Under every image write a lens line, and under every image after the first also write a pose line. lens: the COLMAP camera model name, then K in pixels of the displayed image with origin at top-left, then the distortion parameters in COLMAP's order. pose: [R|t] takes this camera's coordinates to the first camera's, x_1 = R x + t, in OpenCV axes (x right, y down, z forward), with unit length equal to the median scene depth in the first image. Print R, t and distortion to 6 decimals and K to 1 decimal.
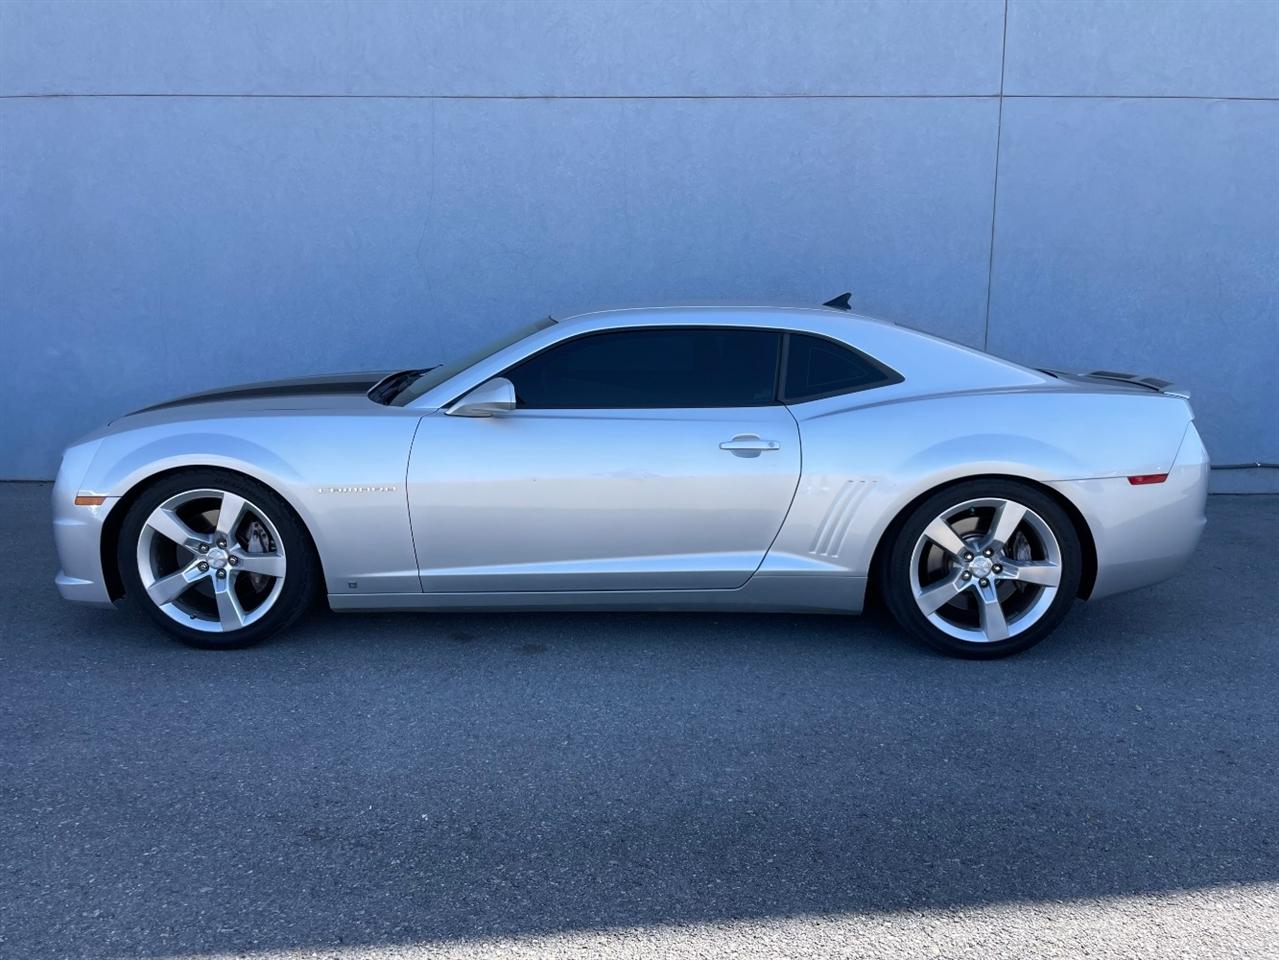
lens RADIAL K [[952.0, 0, 639.9], [0, 952.0, 482.9], [0, 0, 1]] dist [0.082546, -0.111381]
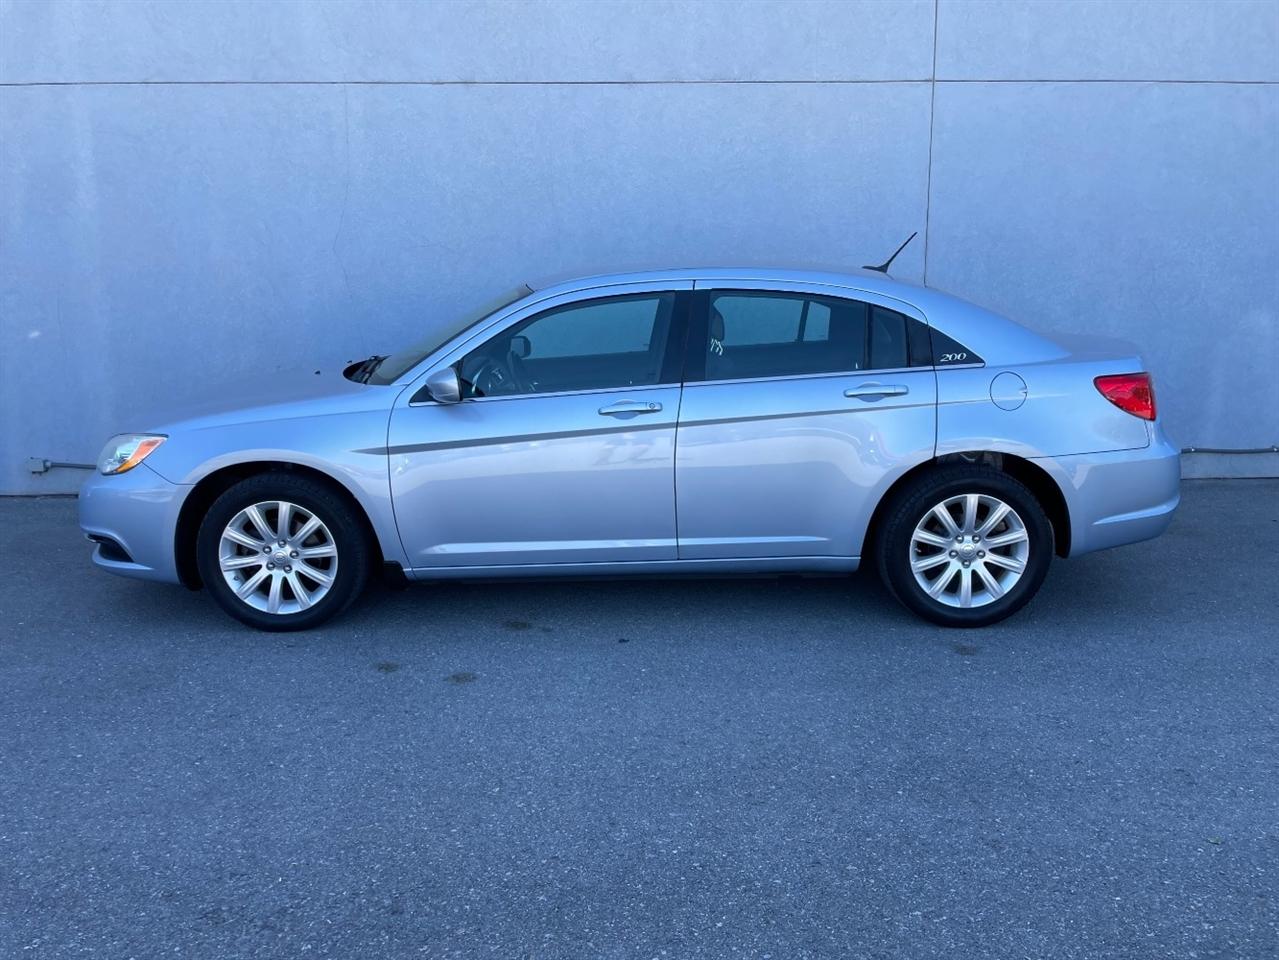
lens RADIAL K [[952.0, 0, 629.1], [0, 952.0, 480.4], [0, 0, 1]] dist [0.082546, -0.111381]
pose [[0.998298, -0.025080, 0.052657, 0.004038], [0.024262, 0.999576, 0.016119, -0.018567], [-0.053039, -0.014814, 0.998483, 0.032442]]
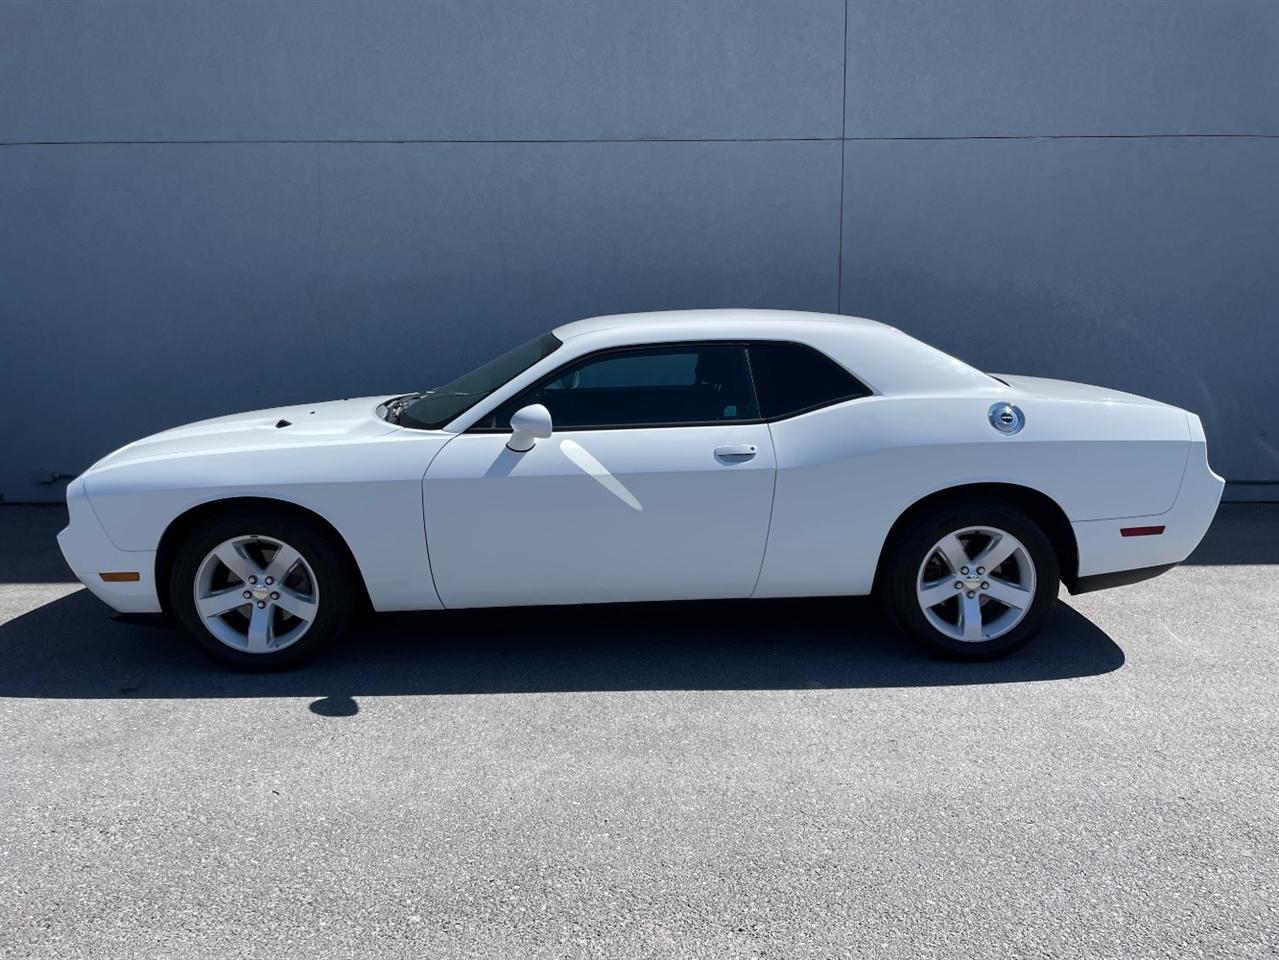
lens RADIAL K [[952.0, 0, 647.0], [0, 952.0, 470.3], [0, 0, 1]] dist [0.082546, -0.111381]
pose [[0.999877, -0.011849, 0.010318, 0.138189], [0.011986, 0.999839, -0.013348, -0.016392], [-0.010158, 0.013470, 0.999858, -0.073435]]
